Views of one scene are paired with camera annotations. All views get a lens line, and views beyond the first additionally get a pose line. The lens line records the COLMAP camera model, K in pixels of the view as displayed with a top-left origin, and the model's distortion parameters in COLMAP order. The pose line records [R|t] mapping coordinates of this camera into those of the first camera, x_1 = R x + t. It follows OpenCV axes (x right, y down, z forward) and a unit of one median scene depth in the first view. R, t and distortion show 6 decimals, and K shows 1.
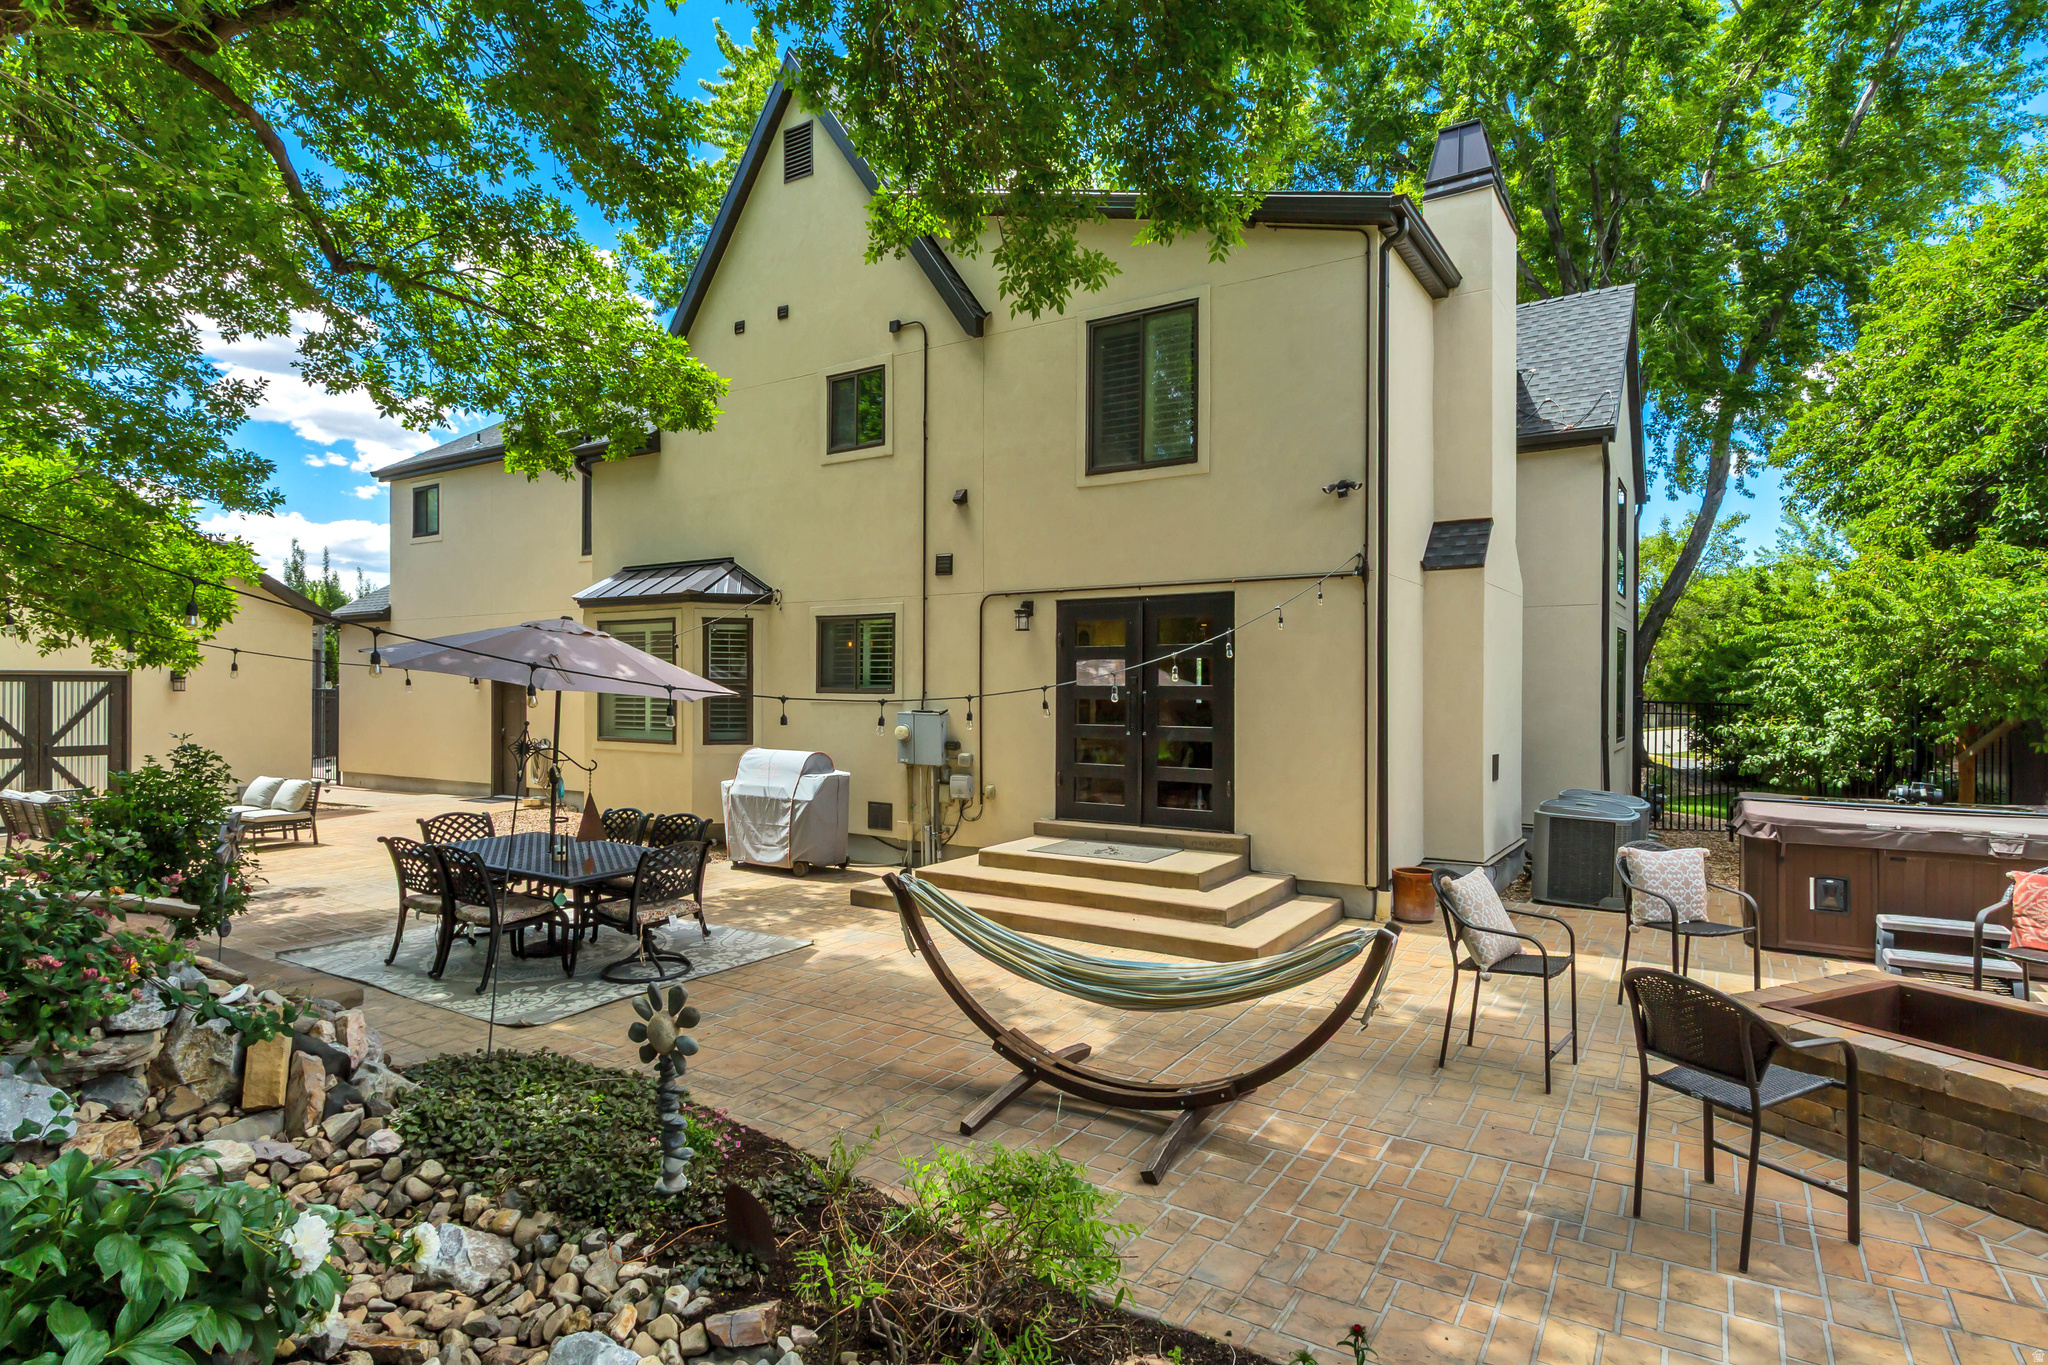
lens RADIAL K [[1091.2, 0, 1022.4], [0, 1091.2, 690.8], [0, 0, 1]] dist [0.000337, -0.001024]
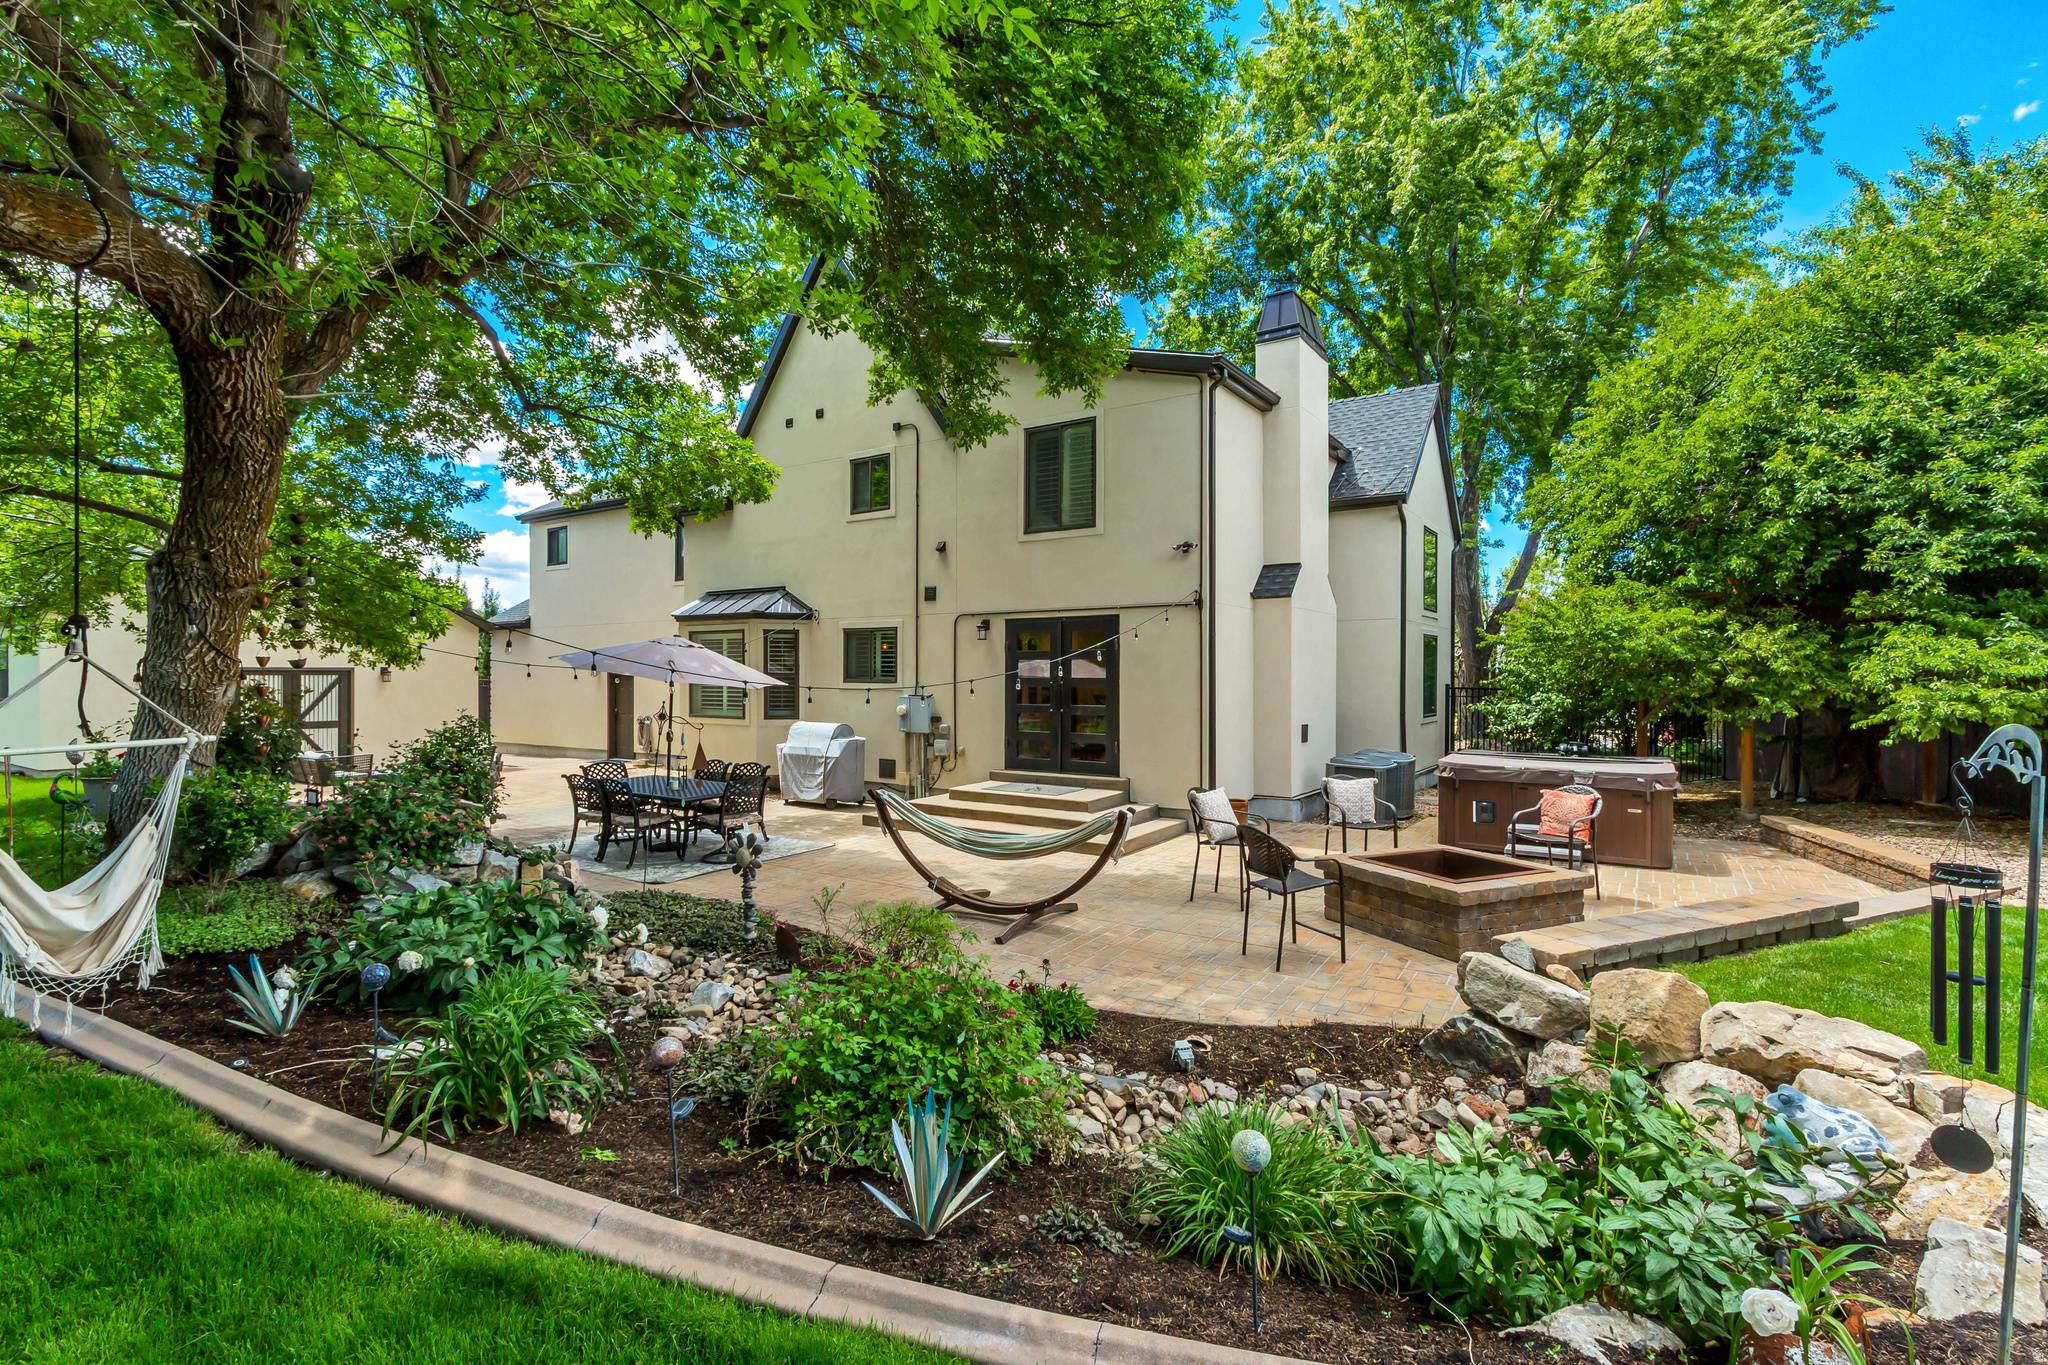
lens RADIAL K [[943.1, 0, 1024.0], [0, 943.1, 682.5], [0, 0, 1]] dist [-0.004961, -0.000272]
pose [[0.999878, -0.001494, -0.015530, 0.077802], [0.001565, 0.999989, 0.004508, -0.004102], [0.015524, -0.004531, 0.999869, -0.266139]]
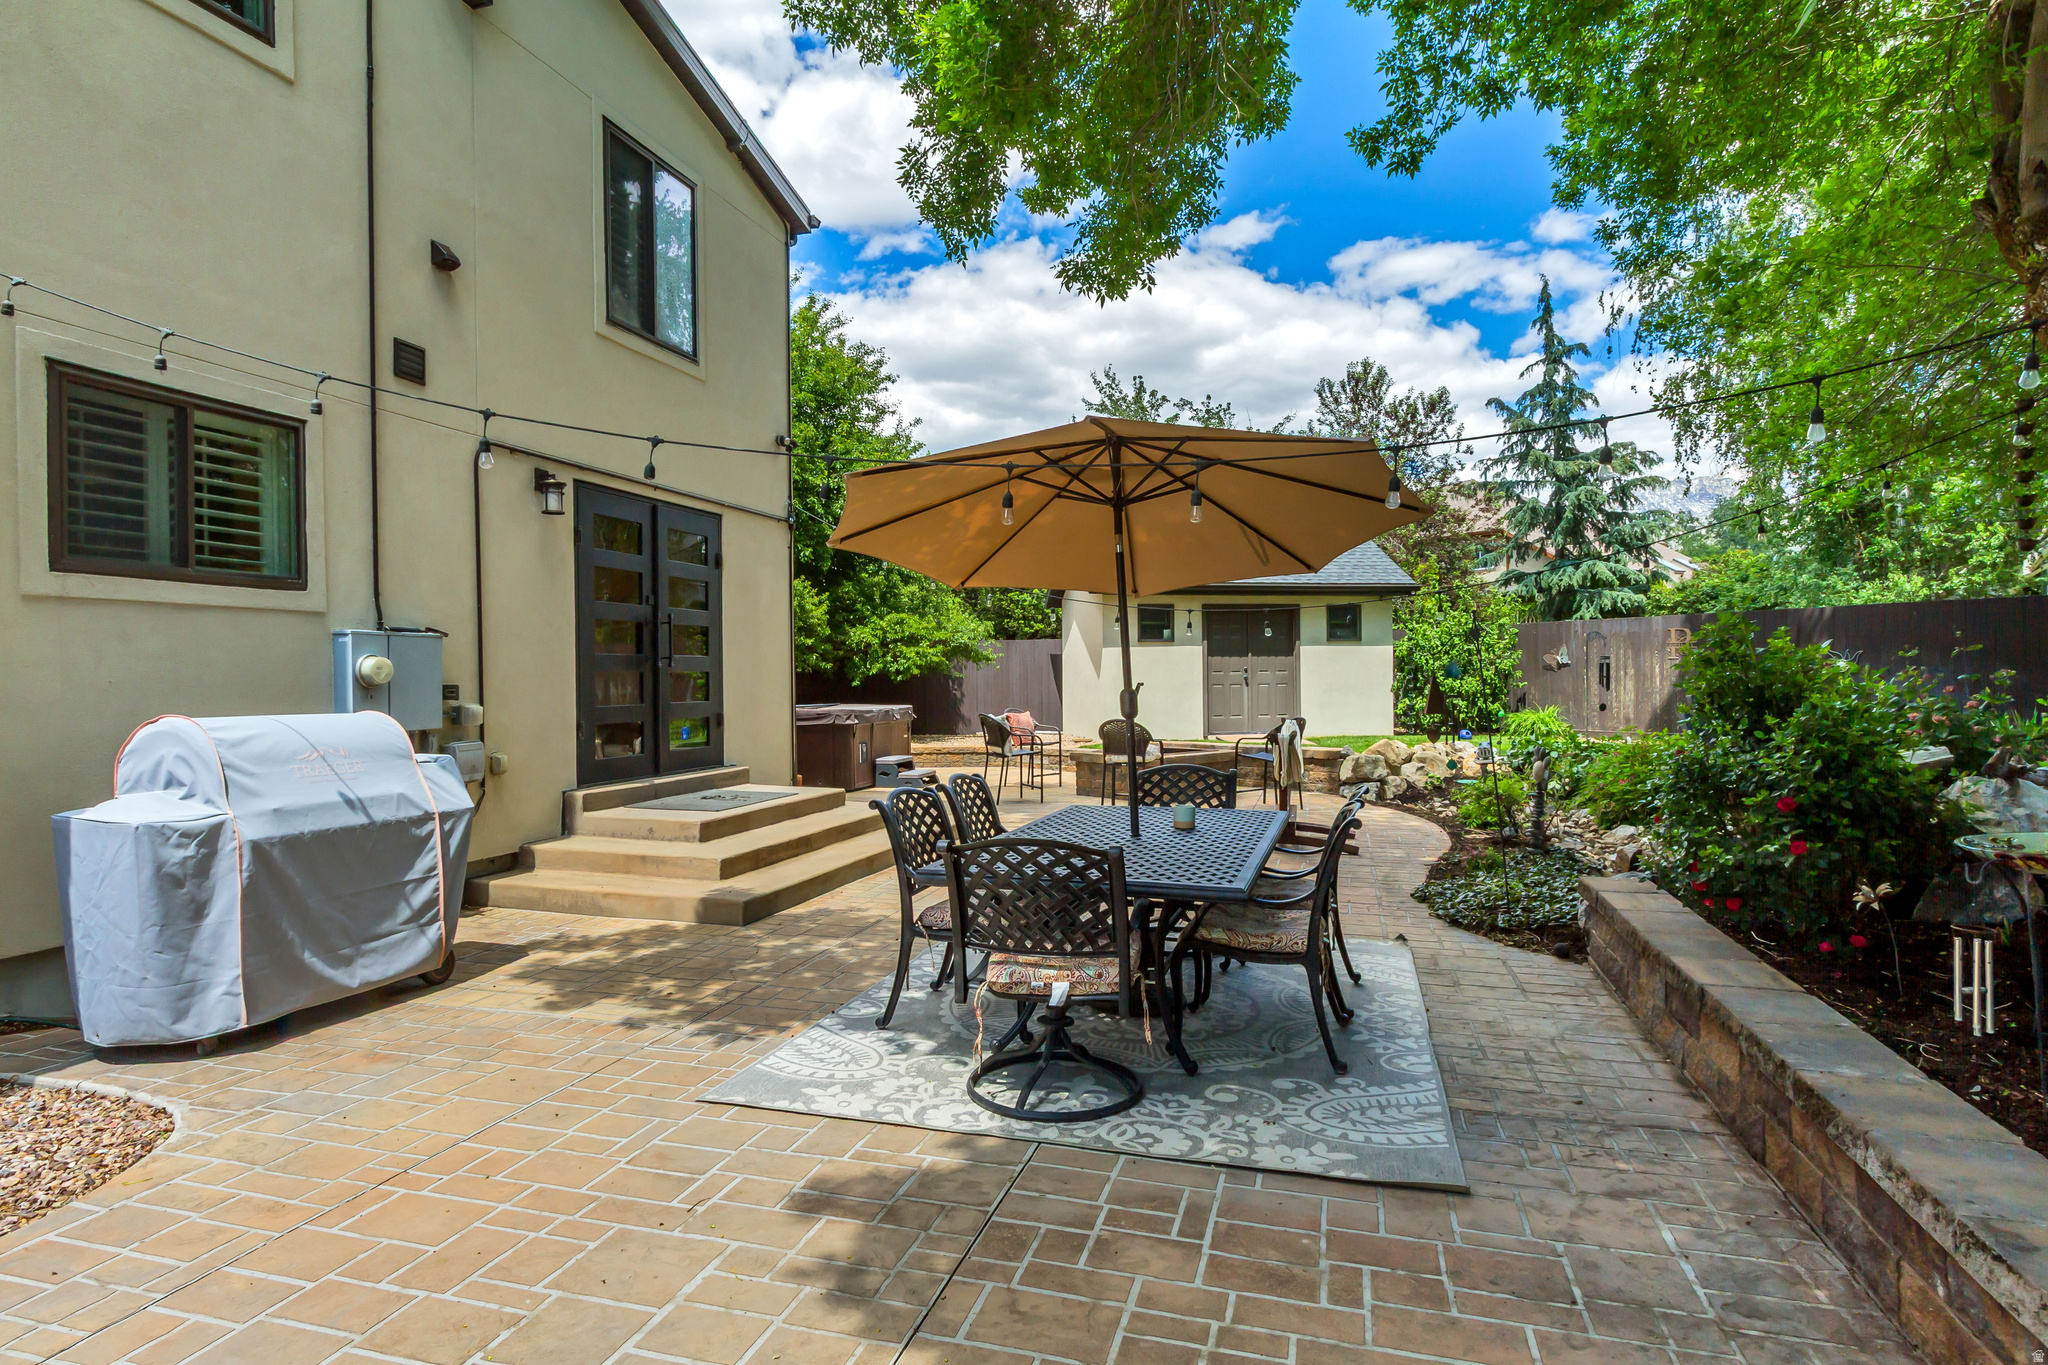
lens RADIAL K [[1111.9, 0, 995.3], [0, 1111.9, 683.3], [0, 0, 1]] dist [0.015451, -0.000738]
pose [[-0.274029, -0.004717, 0.961710, -0.756810], [0.009247, 0.999929, 0.007540, 0.047965], [-0.961677, 0.010959, -0.273966, 0.959267]]
